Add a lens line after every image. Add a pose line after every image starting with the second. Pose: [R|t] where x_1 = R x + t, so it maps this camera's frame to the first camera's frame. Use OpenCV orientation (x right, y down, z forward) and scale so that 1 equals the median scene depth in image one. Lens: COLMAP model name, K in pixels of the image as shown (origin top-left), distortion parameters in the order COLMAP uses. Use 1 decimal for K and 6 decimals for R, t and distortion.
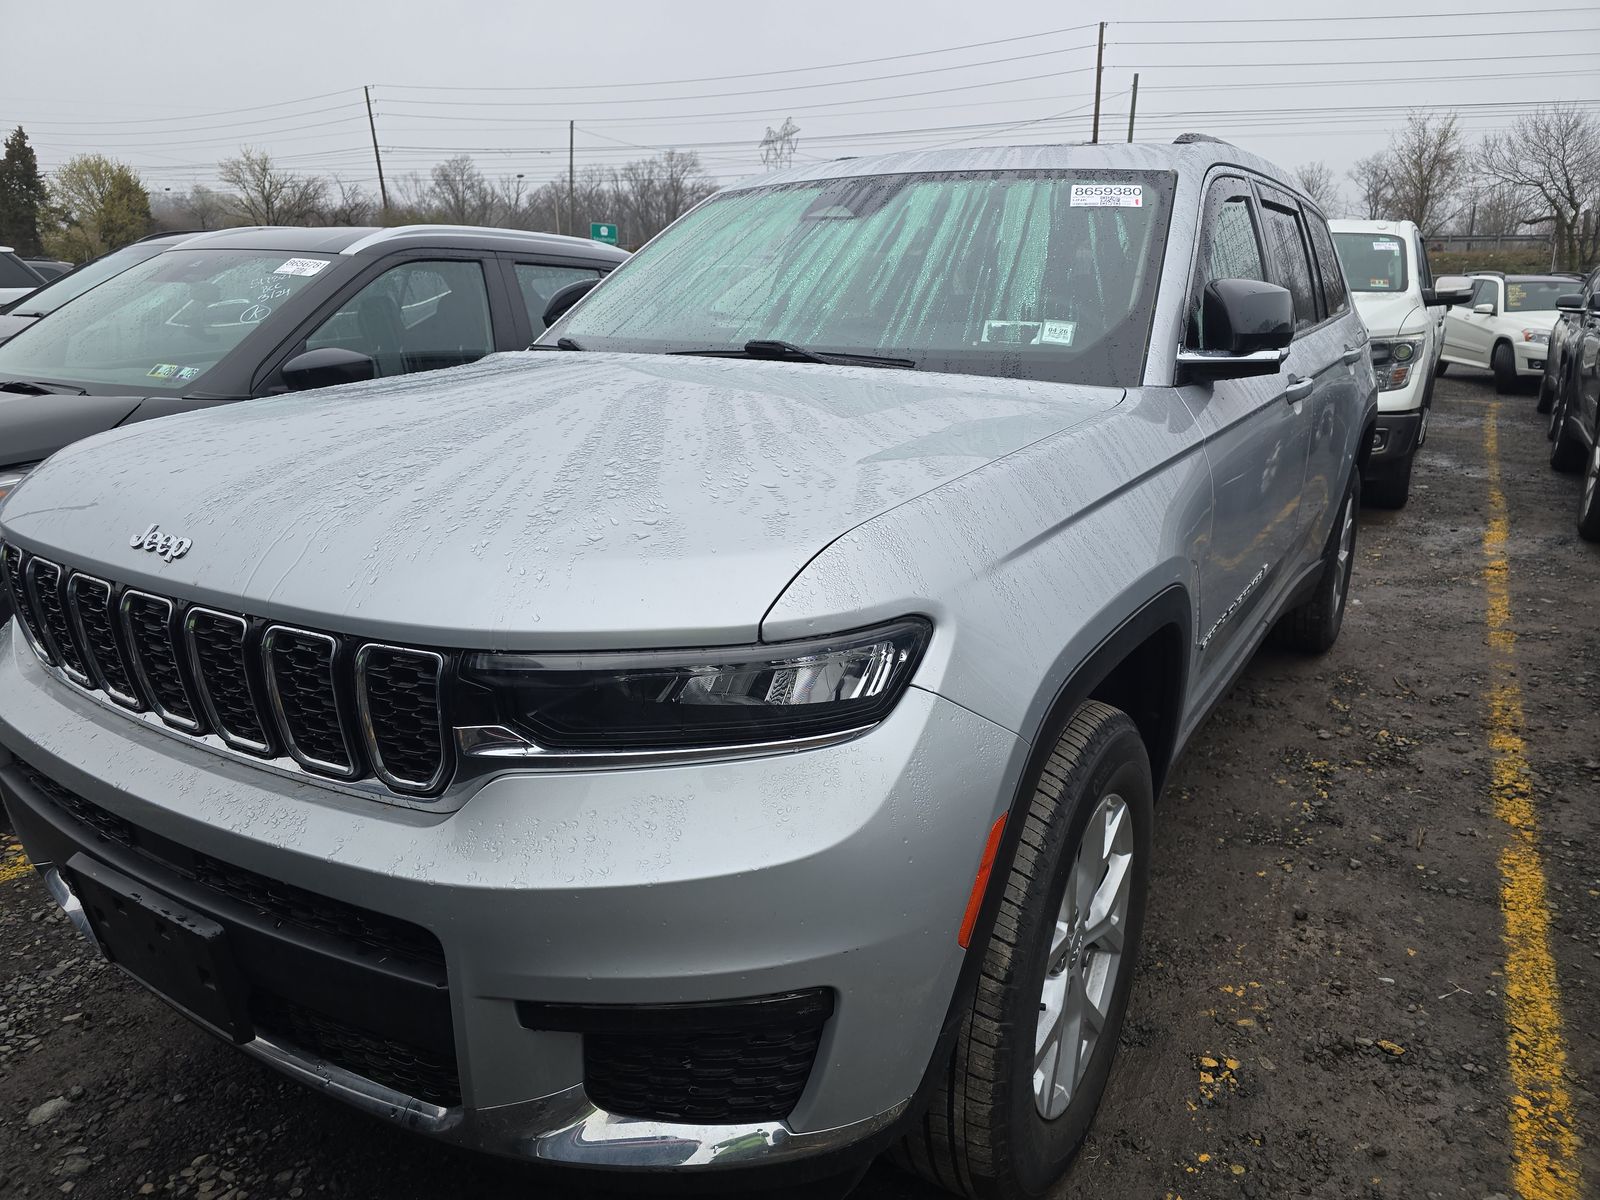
lens RADIAL K [[1075.3, 0, 798.7], [0, 1075.3, 605.5], [0, 0, 1]] dist [0.046025, -0.042452]
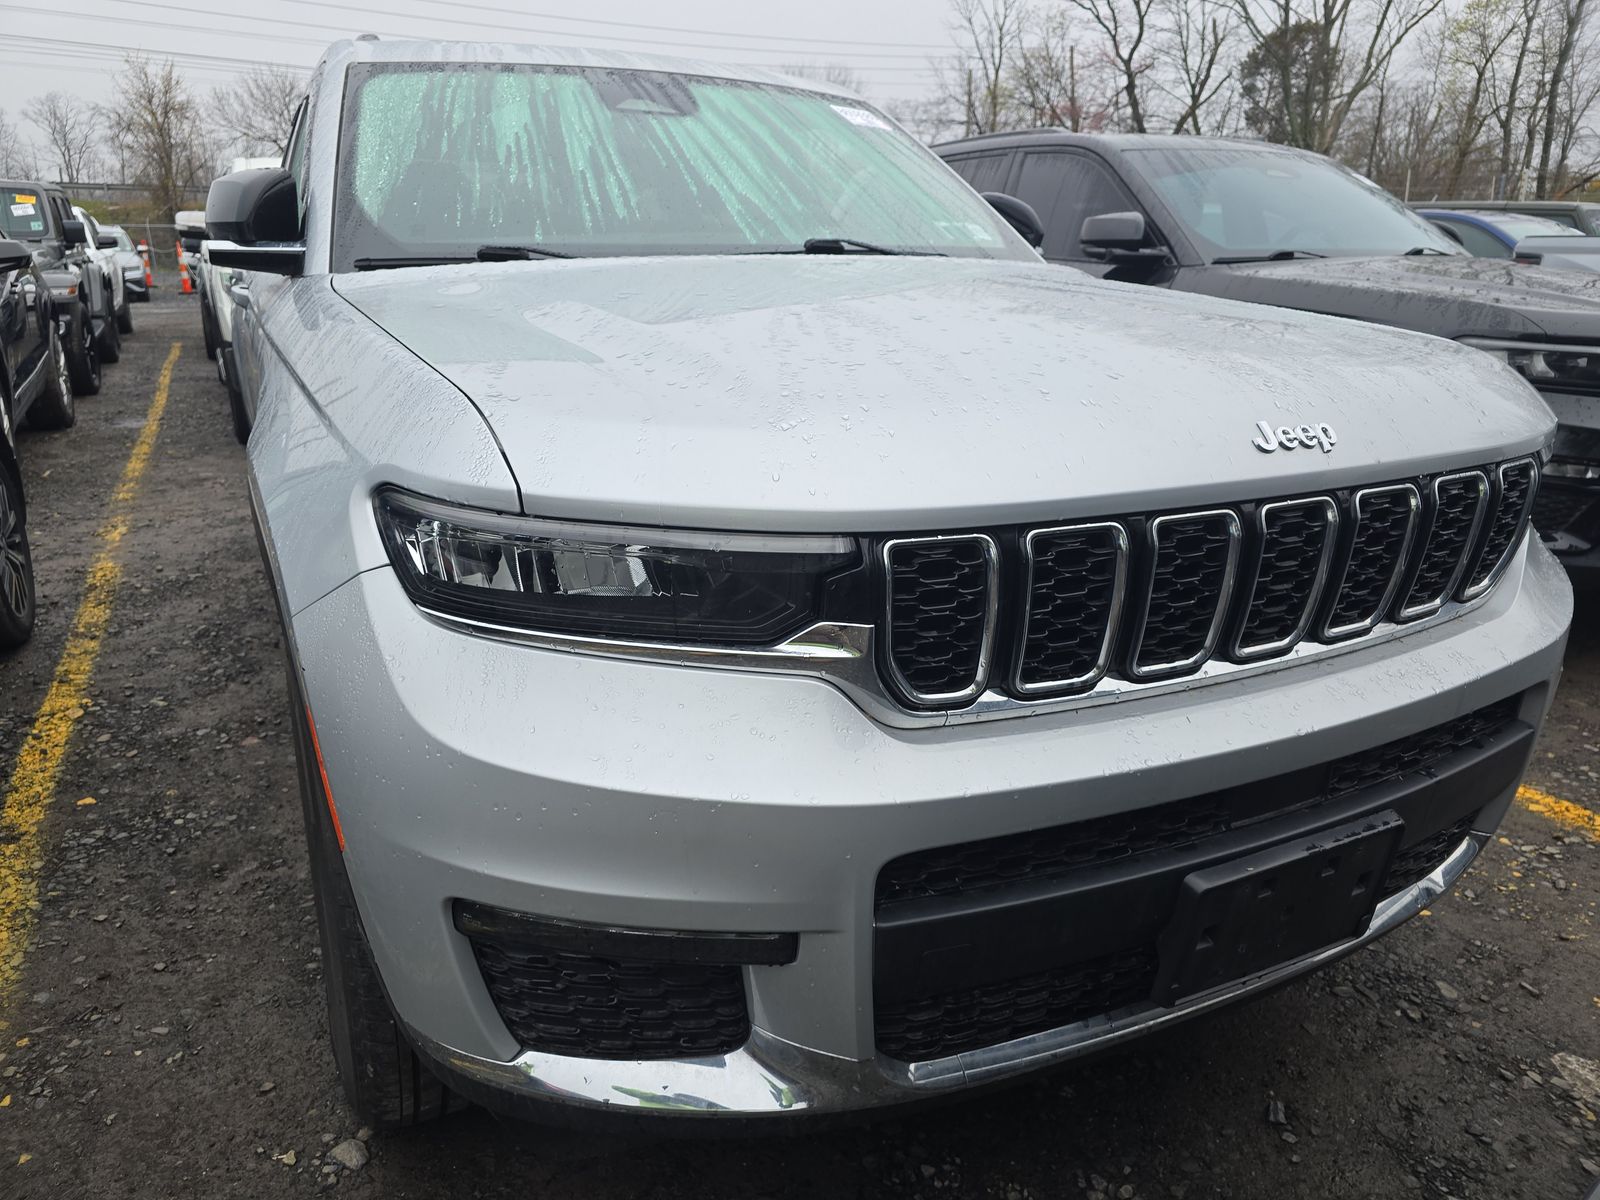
lens RADIAL K [[1075.3, 0, 800.6], [0, 1075.3, 601.7], [0, 0, 1]] dist [0.046025, -0.042452]
pose [[0.517341, -0.269012, 0.812398, -0.890394], [0.239240, 0.956921, 0.164519, -0.098253], [-0.821658, 0.109246, 0.559413, 0.500924]]
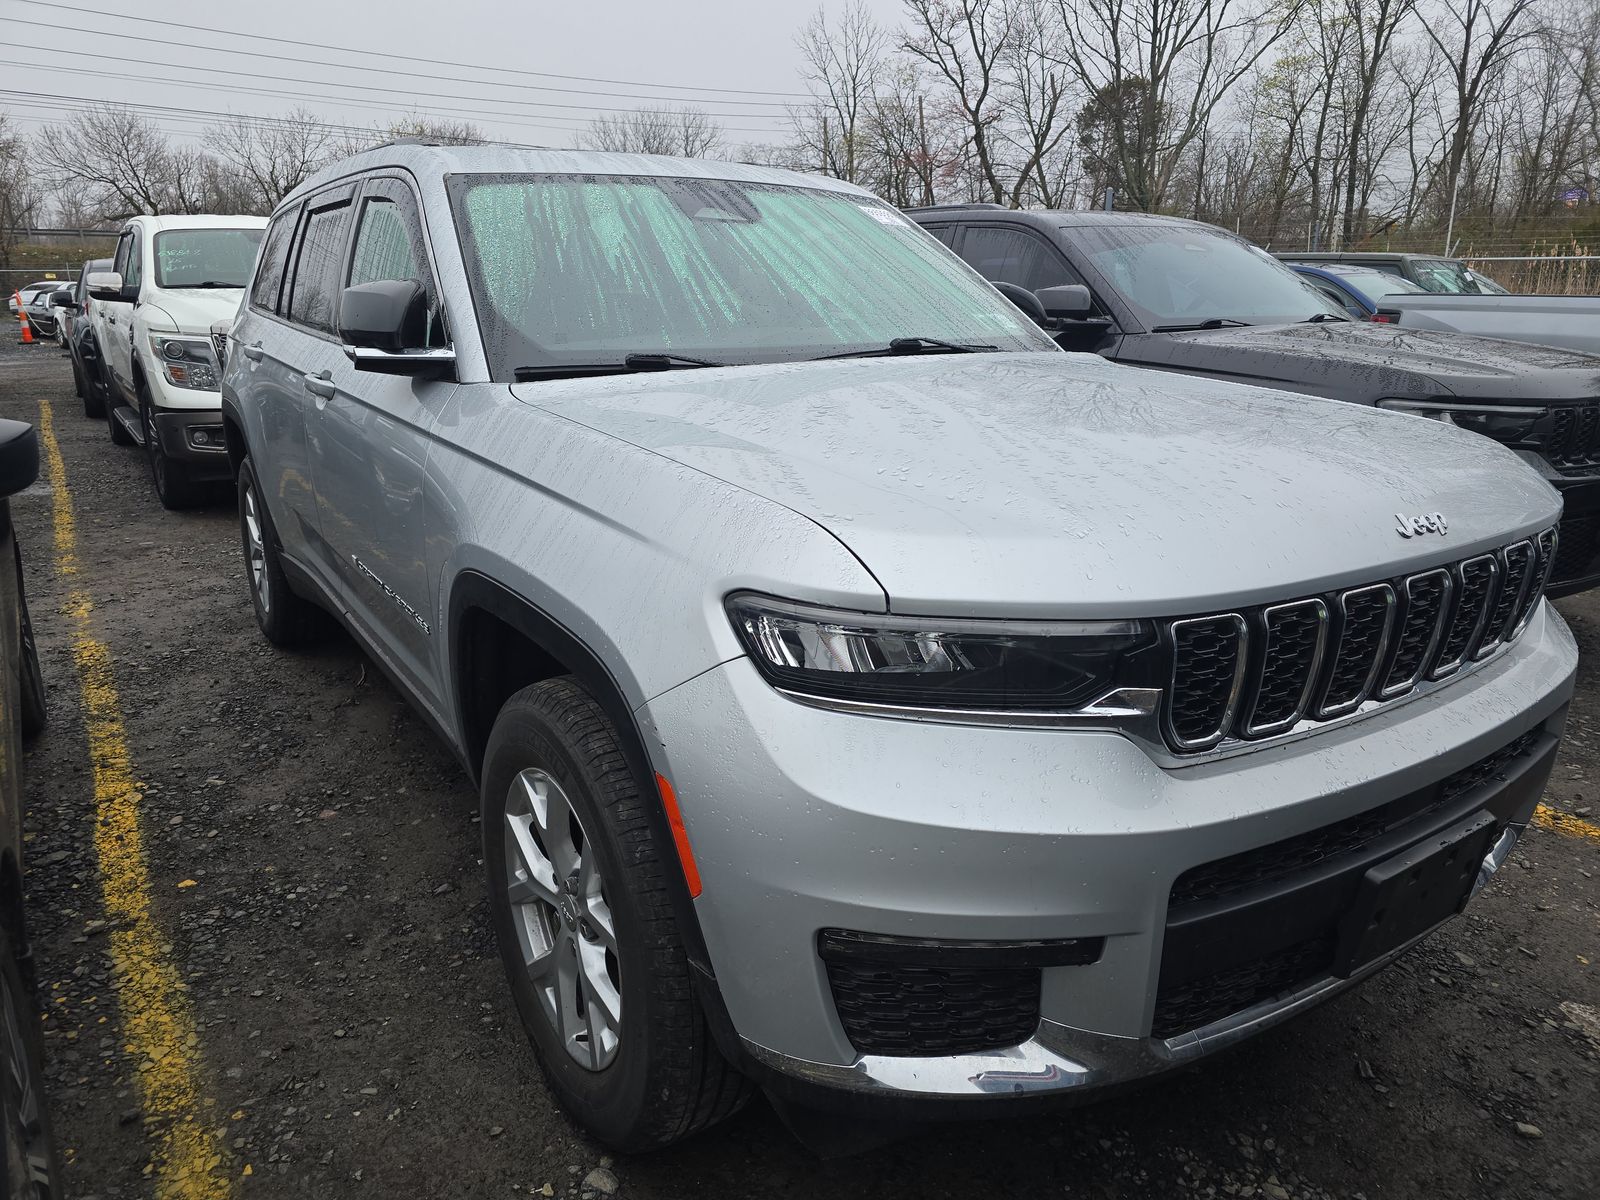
lens RADIAL K [[1075.3, 0, 807.7], [0, 1075.3, 599.6], [0, 0, 1]] dist [0.046025, -0.042452]
pose [[0.403652, -0.258945, 0.877504, -1.075923], [0.259332, 0.952159, 0.161682, -0.191795], [-0.877389, 0.162301, 0.451493, 0.621226]]
